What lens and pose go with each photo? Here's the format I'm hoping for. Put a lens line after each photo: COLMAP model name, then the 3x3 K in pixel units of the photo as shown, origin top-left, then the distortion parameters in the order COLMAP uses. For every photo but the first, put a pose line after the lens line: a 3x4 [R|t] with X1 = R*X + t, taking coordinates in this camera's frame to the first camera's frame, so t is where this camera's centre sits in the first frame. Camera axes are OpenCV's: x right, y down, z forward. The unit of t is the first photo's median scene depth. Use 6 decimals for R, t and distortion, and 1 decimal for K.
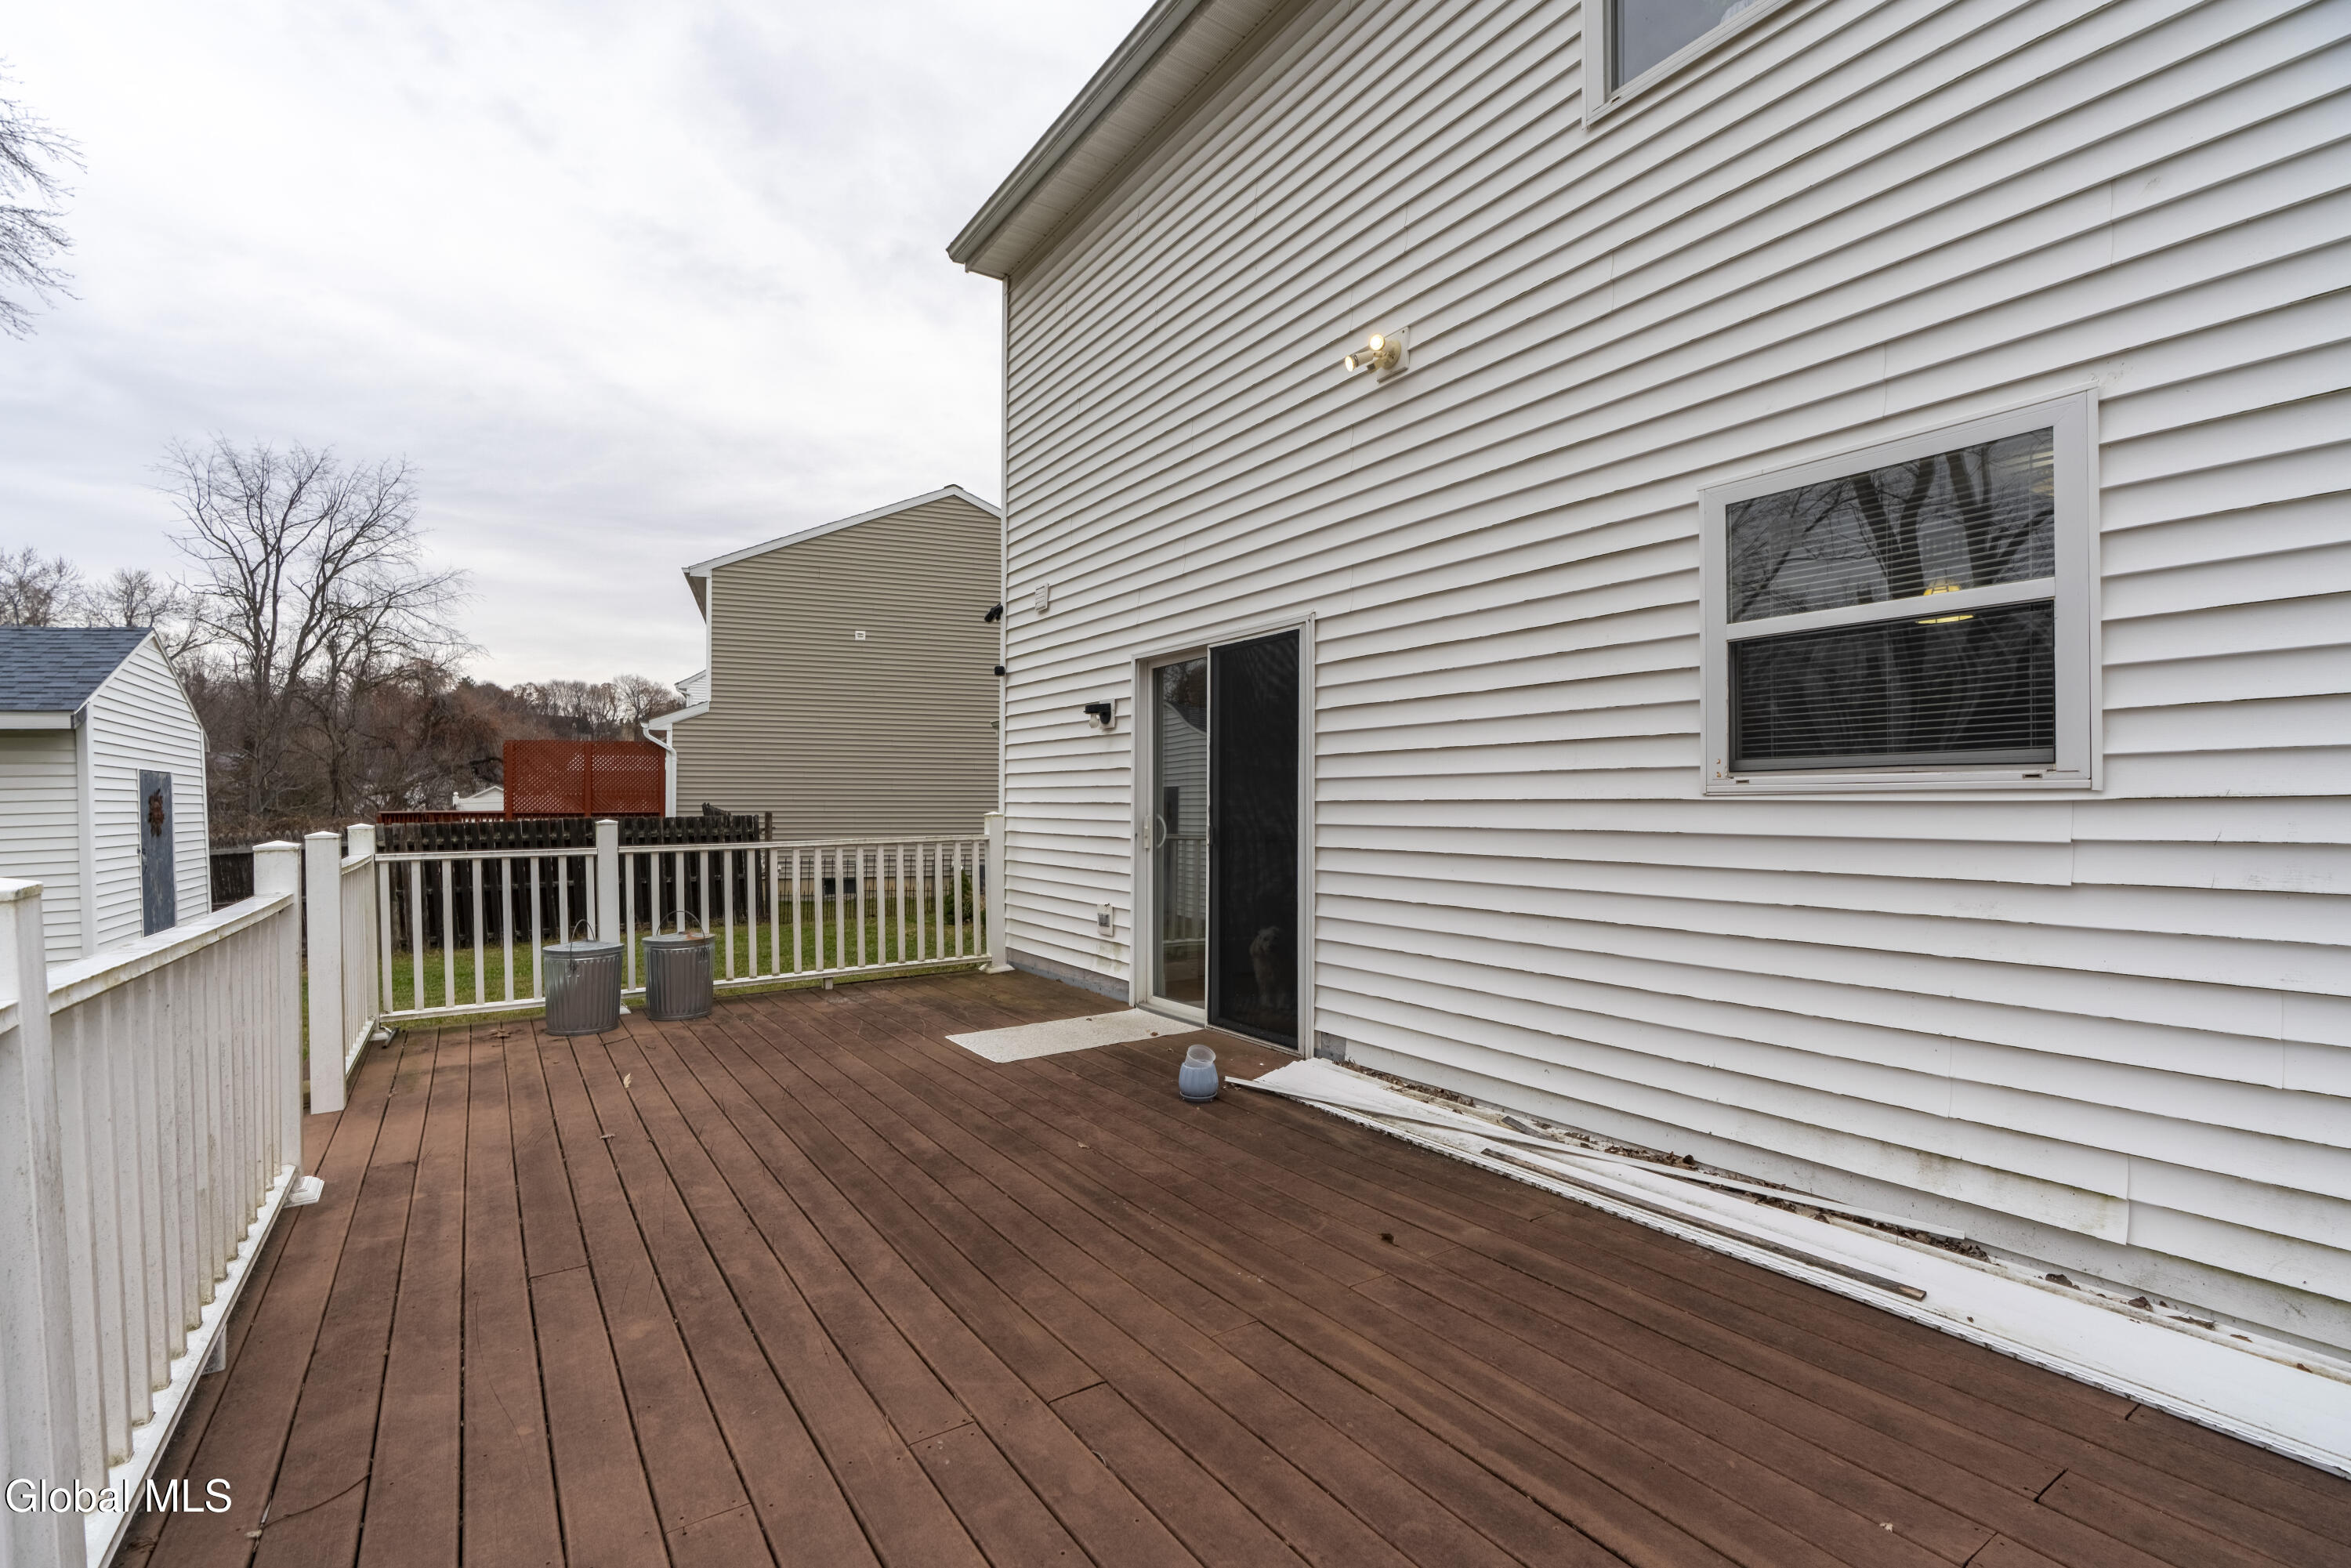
lens RADIAL K [[1083.8, 0, 1175.5], [0, 1083.8, 784.0], [0, 0, 1]] dist [-0.002686, 0.000334]
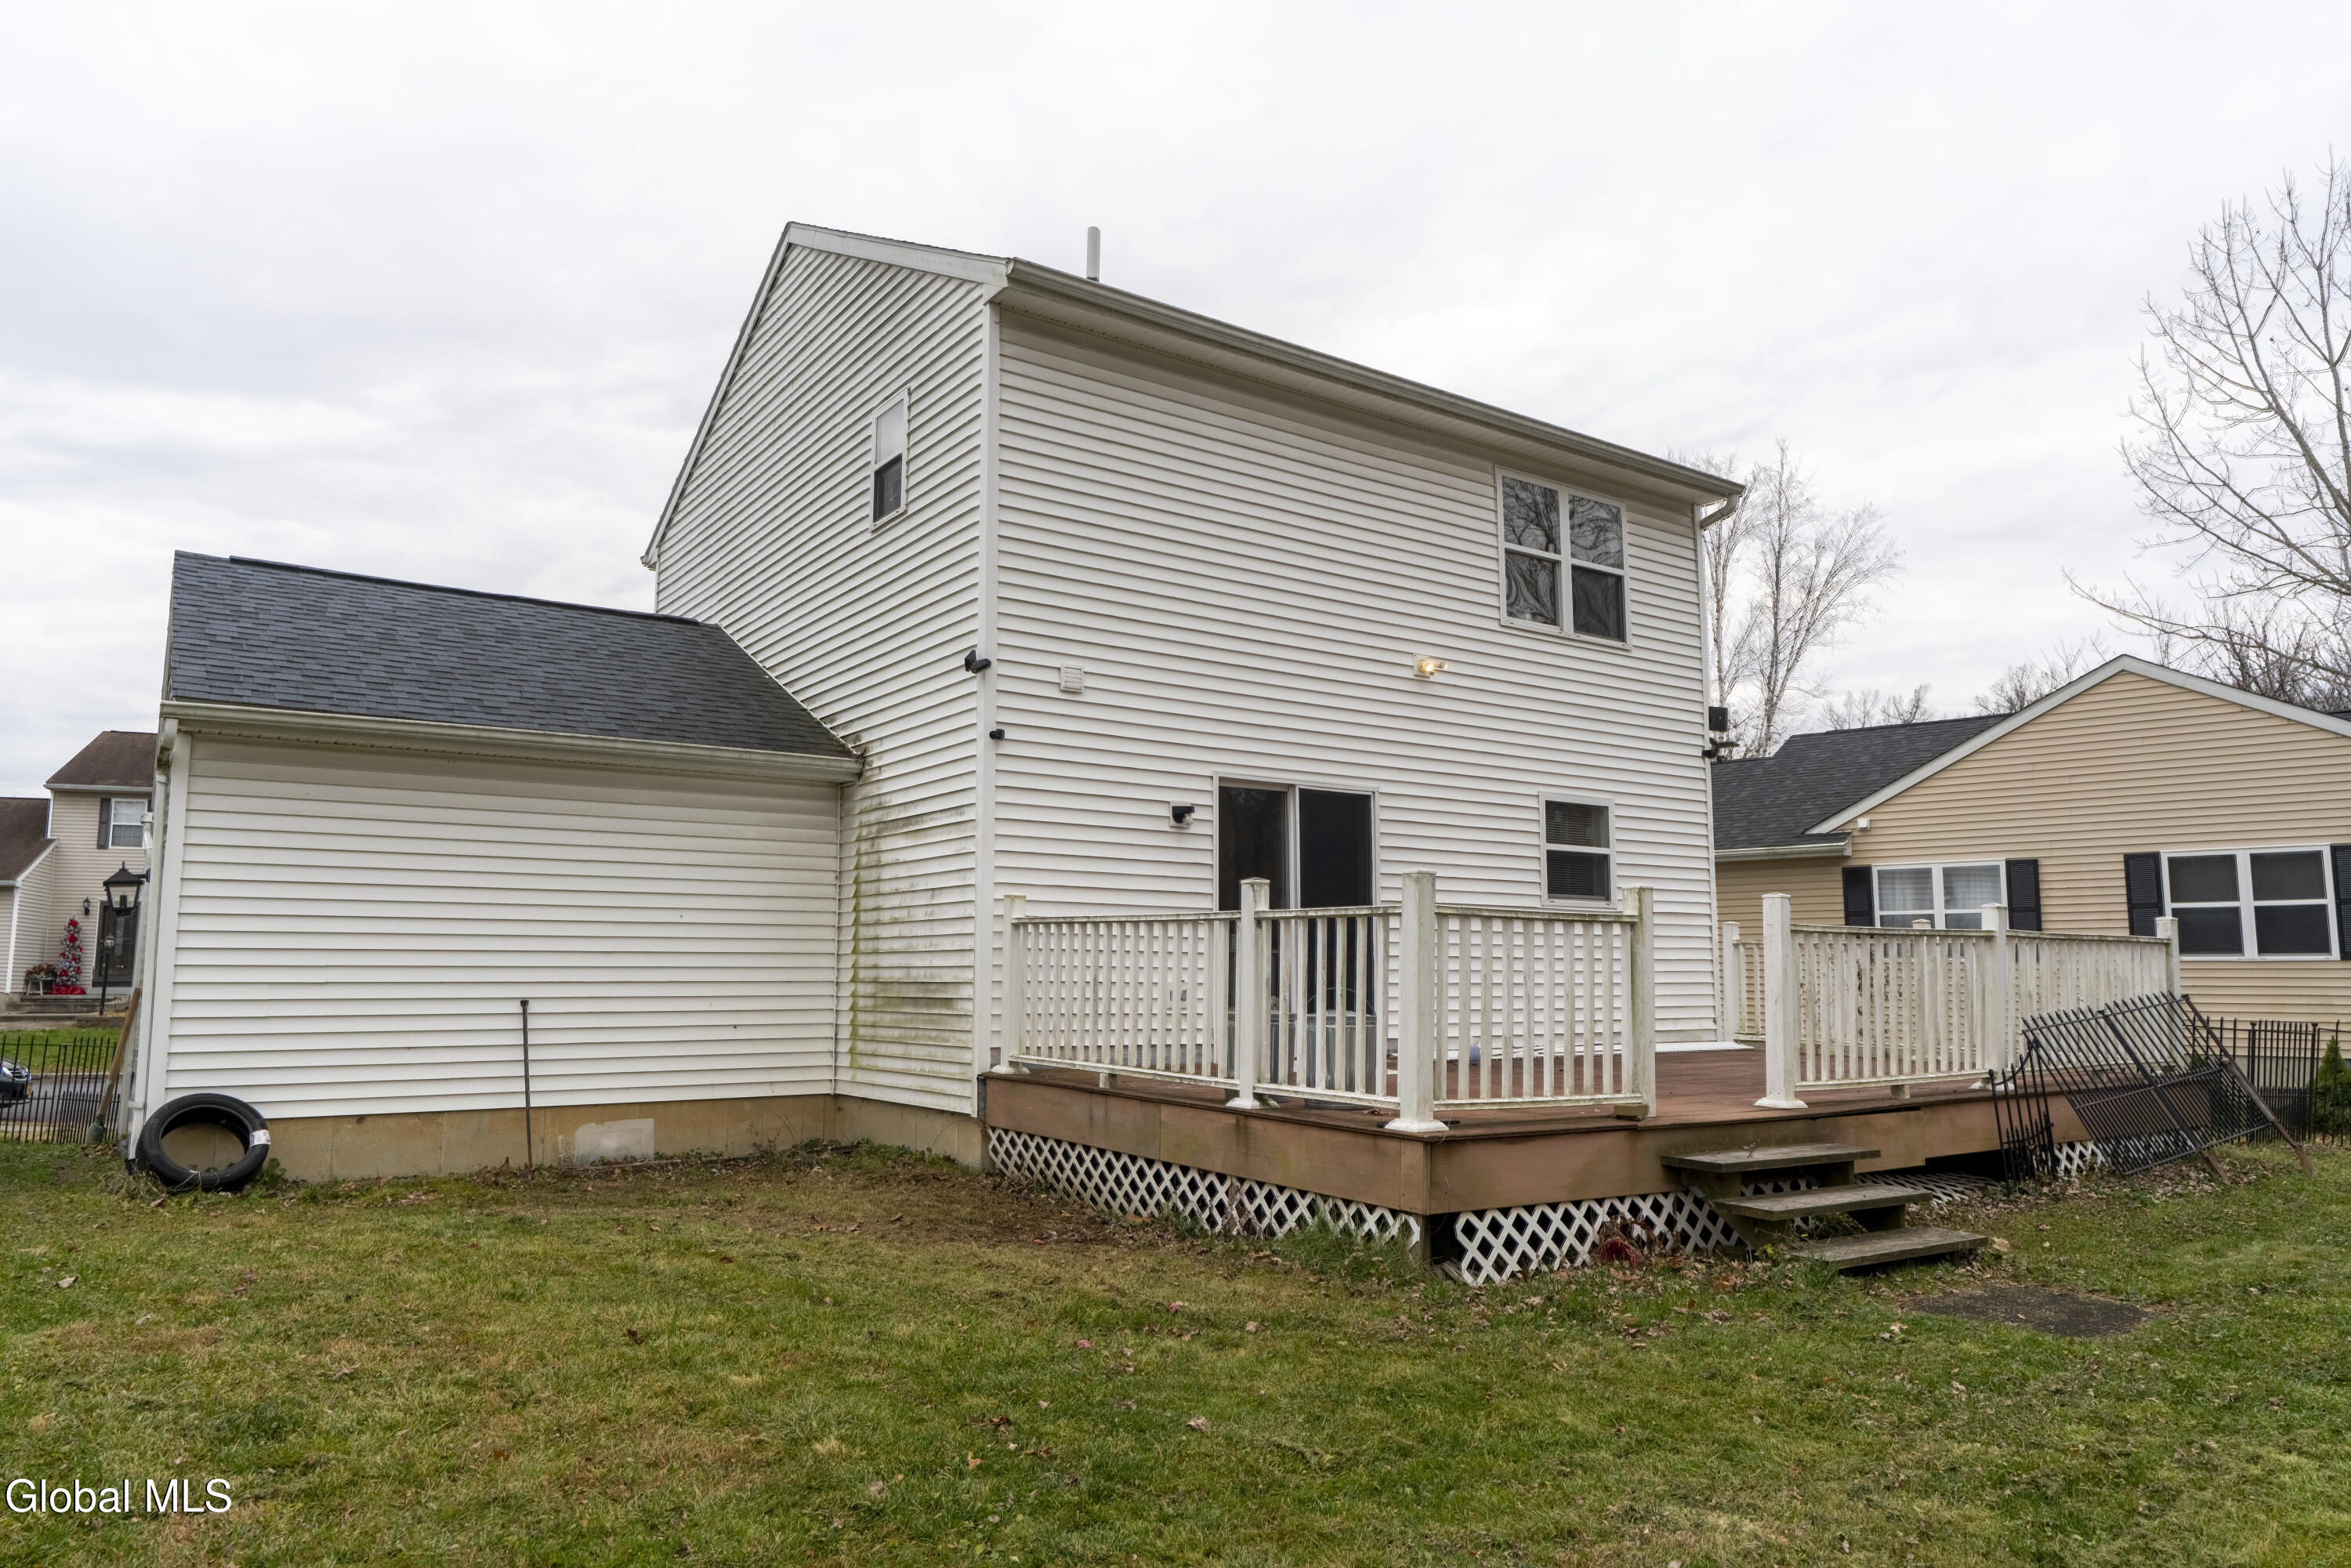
lens RADIAL K [[1499.9, 0, 1171.5], [0, 1499.9, 798.4], [0, 0, 1]] dist [0.000485, 0.000899]
pose [[-0.041220, 0.122495, 0.991613, -3.137887], [-0.021367, 0.992121, -0.123446, 0.218973], [-0.998922, -0.026276, -0.038278, 2.059142]]
